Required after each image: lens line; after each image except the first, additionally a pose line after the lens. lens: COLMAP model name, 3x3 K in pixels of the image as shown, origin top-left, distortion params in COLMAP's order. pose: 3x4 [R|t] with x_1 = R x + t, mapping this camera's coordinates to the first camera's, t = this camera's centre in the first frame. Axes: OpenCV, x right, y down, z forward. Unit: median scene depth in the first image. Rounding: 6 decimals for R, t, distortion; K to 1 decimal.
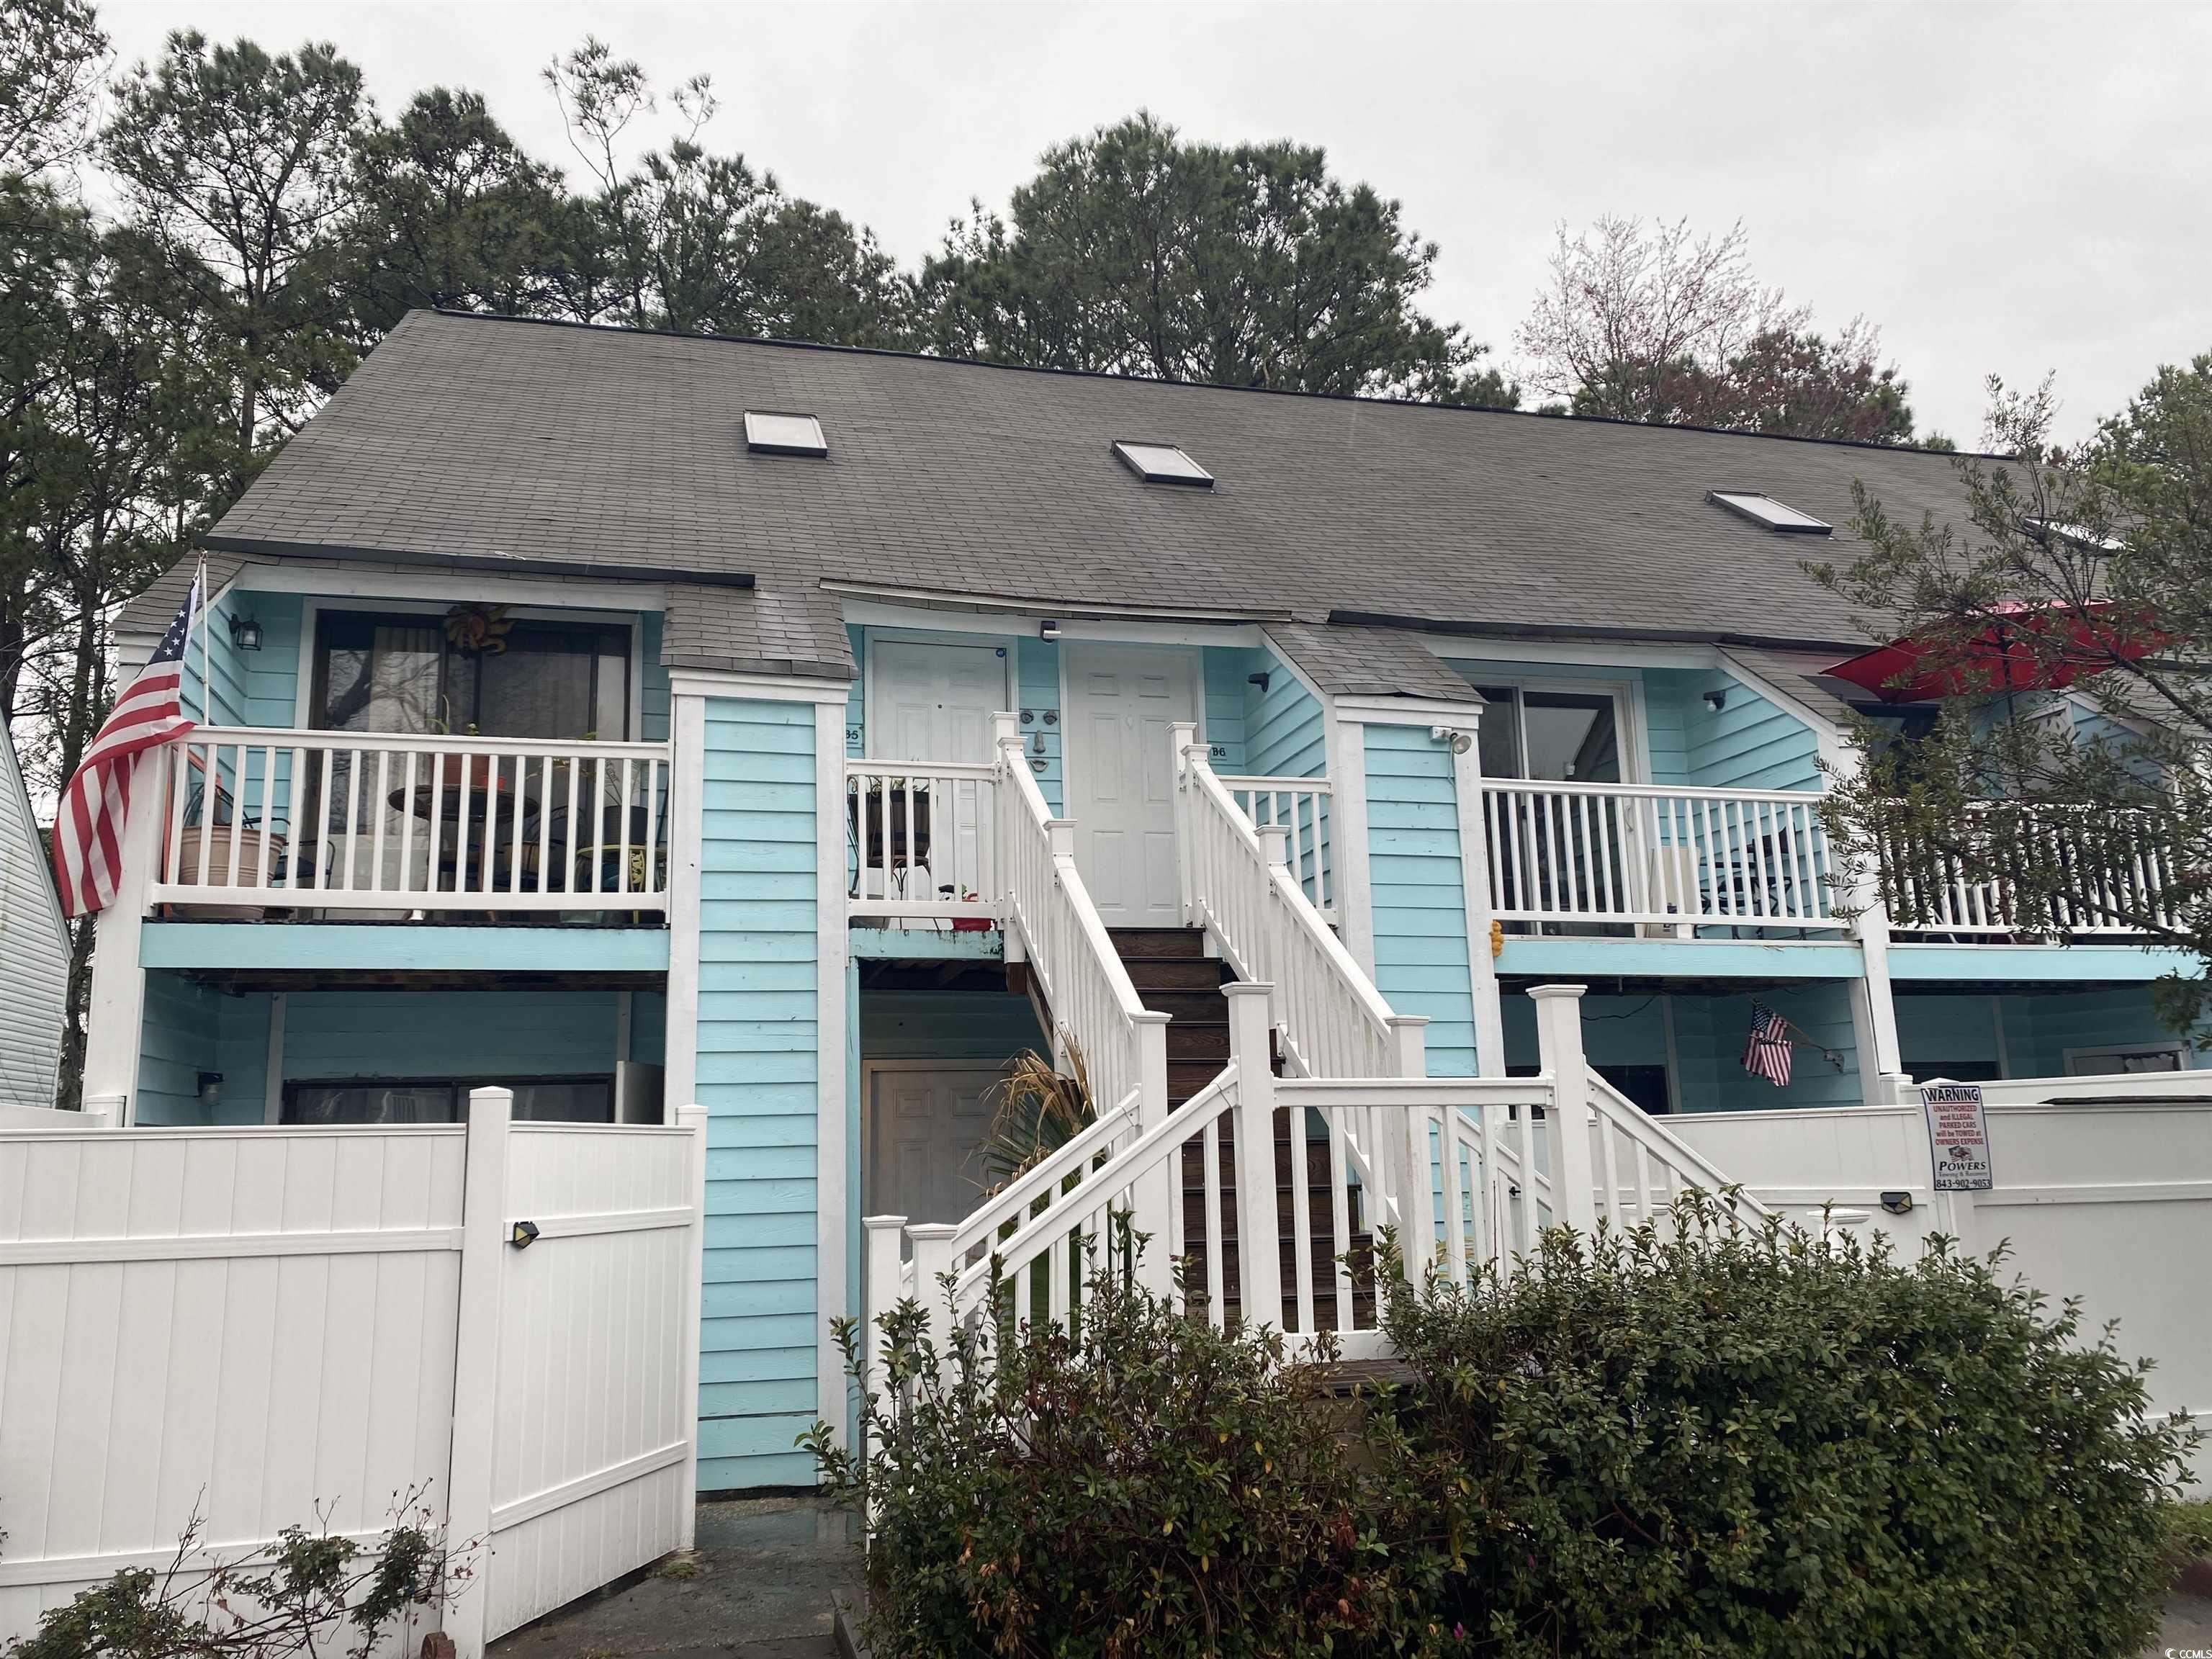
lens RADIAL K [[1686.4, 0, 1093.1], [0, 1686.4, 828.4], [0, 0, 1]] dist [0.140367, -0.010449]
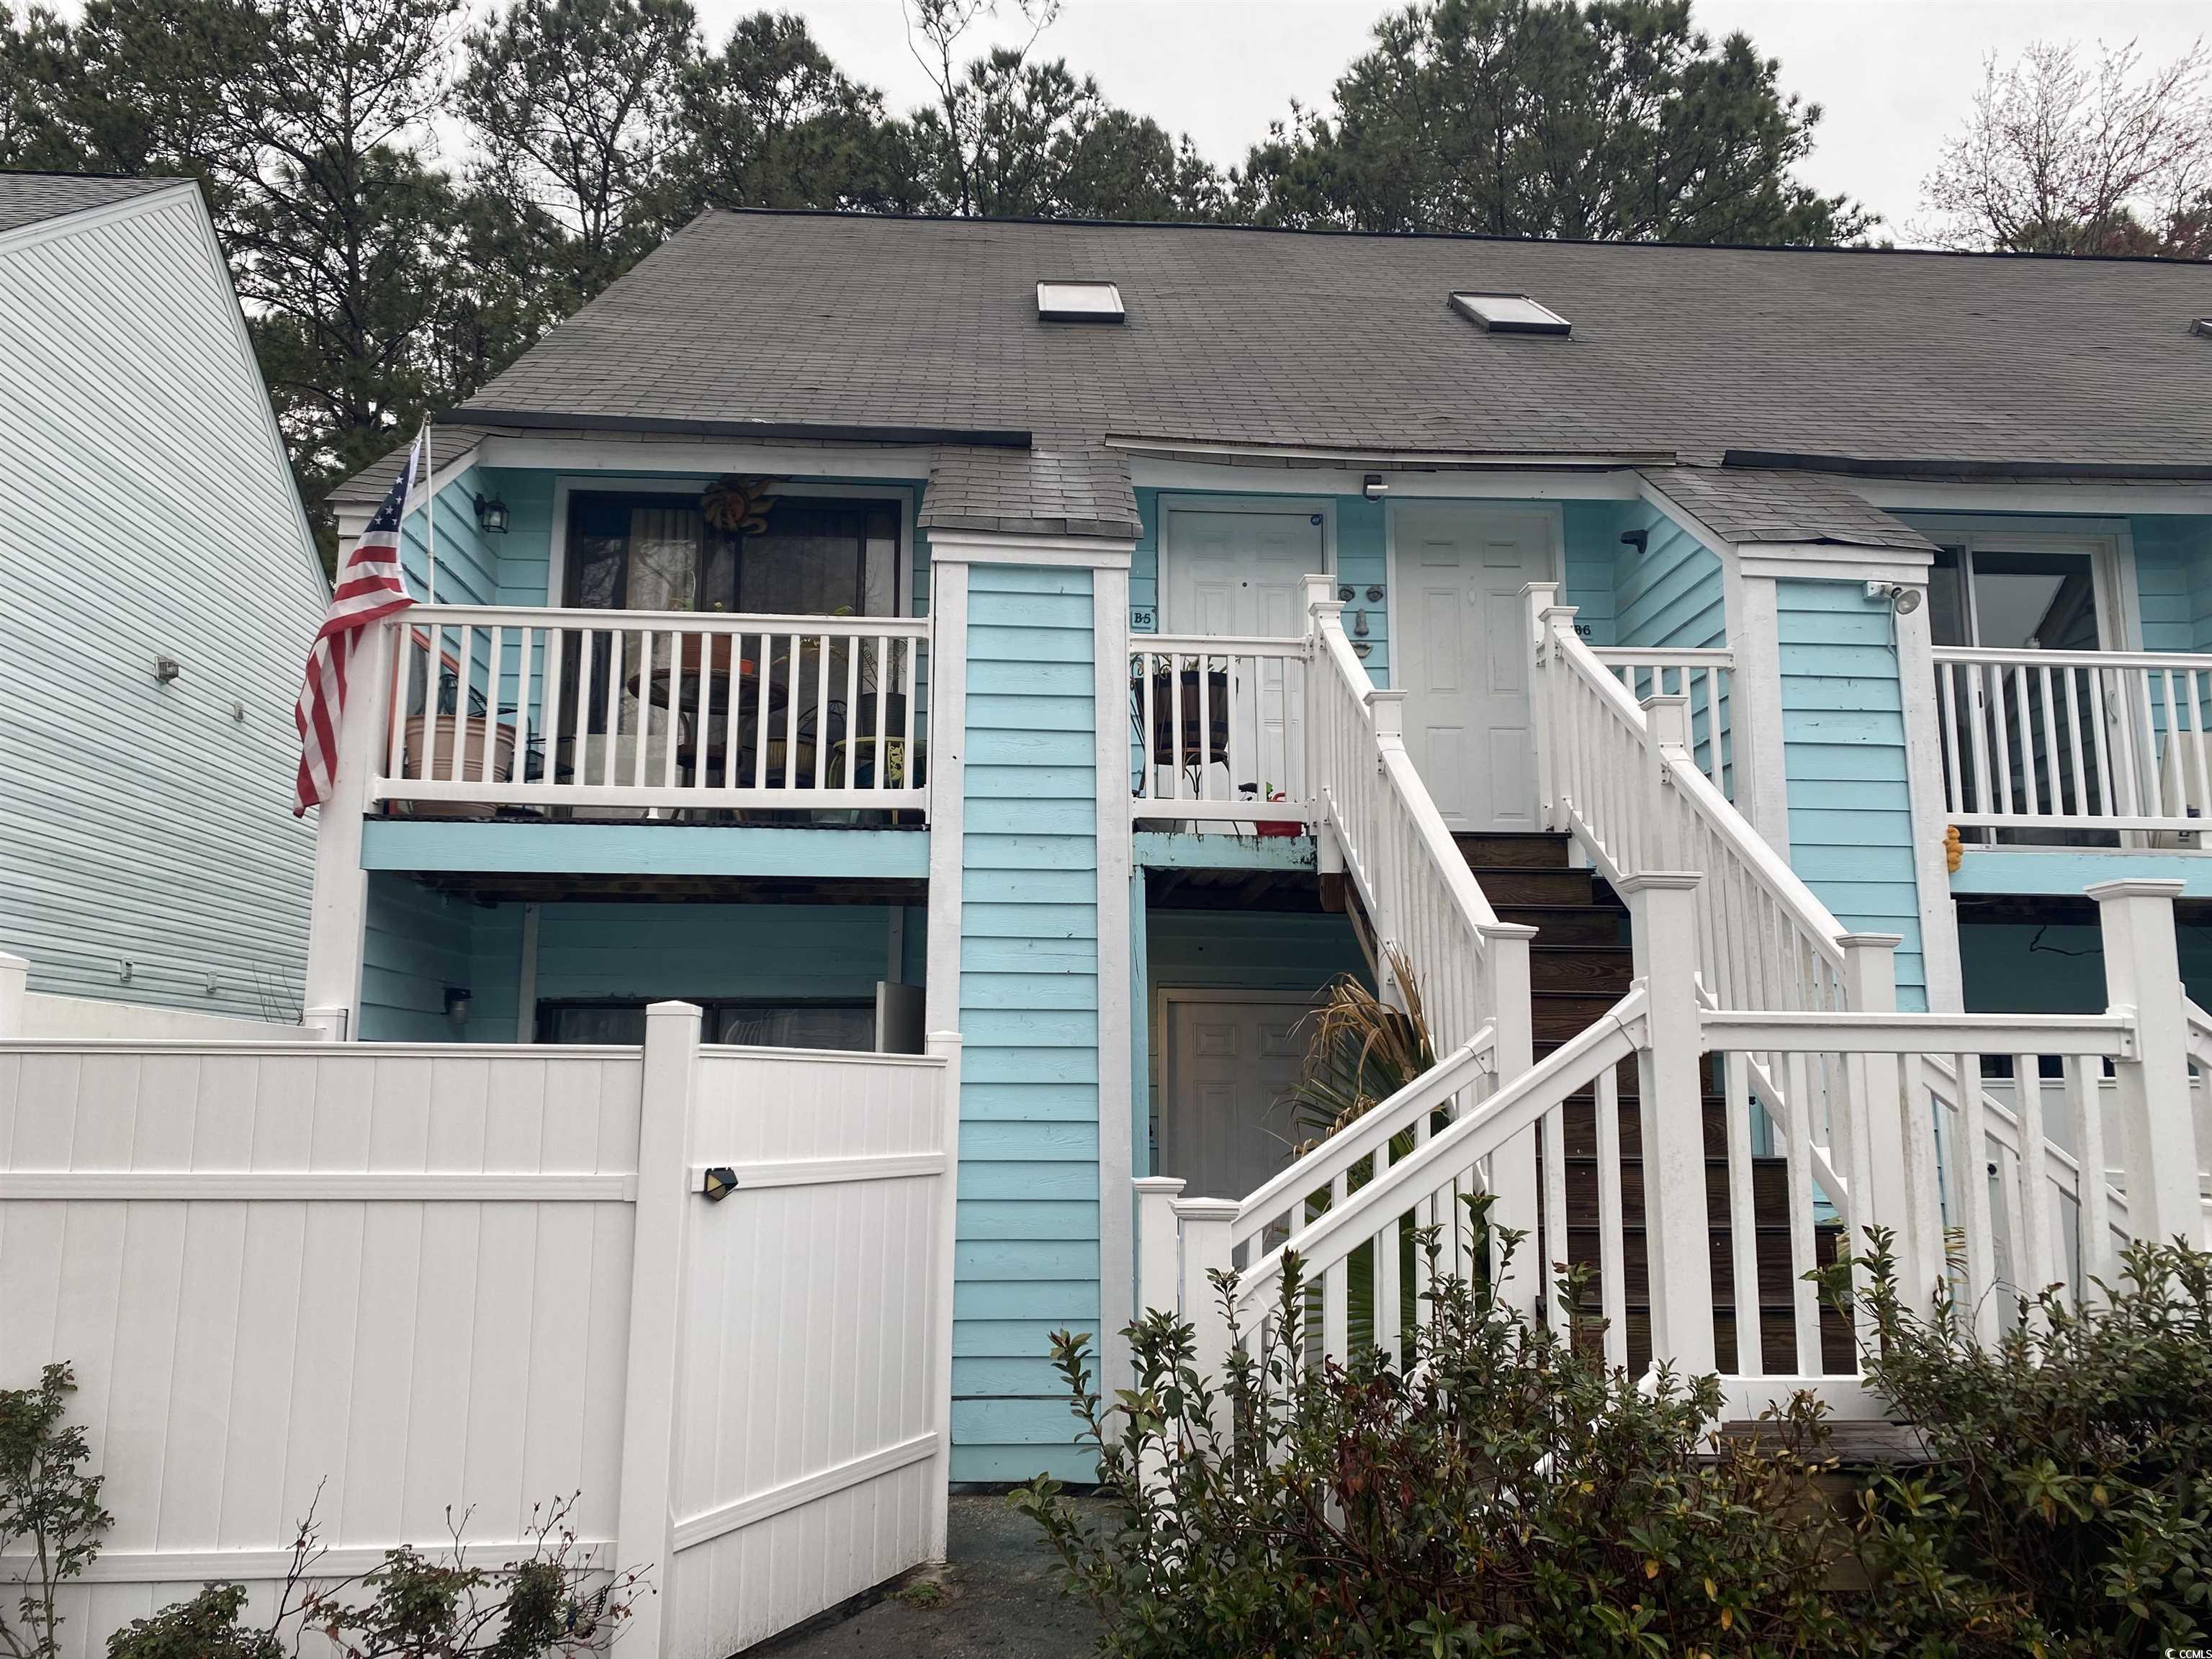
lens RADIAL K [[1719.3, 0, 1105.3], [0, 1719.3, 838.2], [0, 0, 1]] dist [0.126212, -0.084982]
pose [[0.983258, -0.003534, -0.182187, -0.000992], [0.011241, 0.999084, 0.041285, 0.025229], [0.181874, -0.042641, 0.982397, 0.145013]]
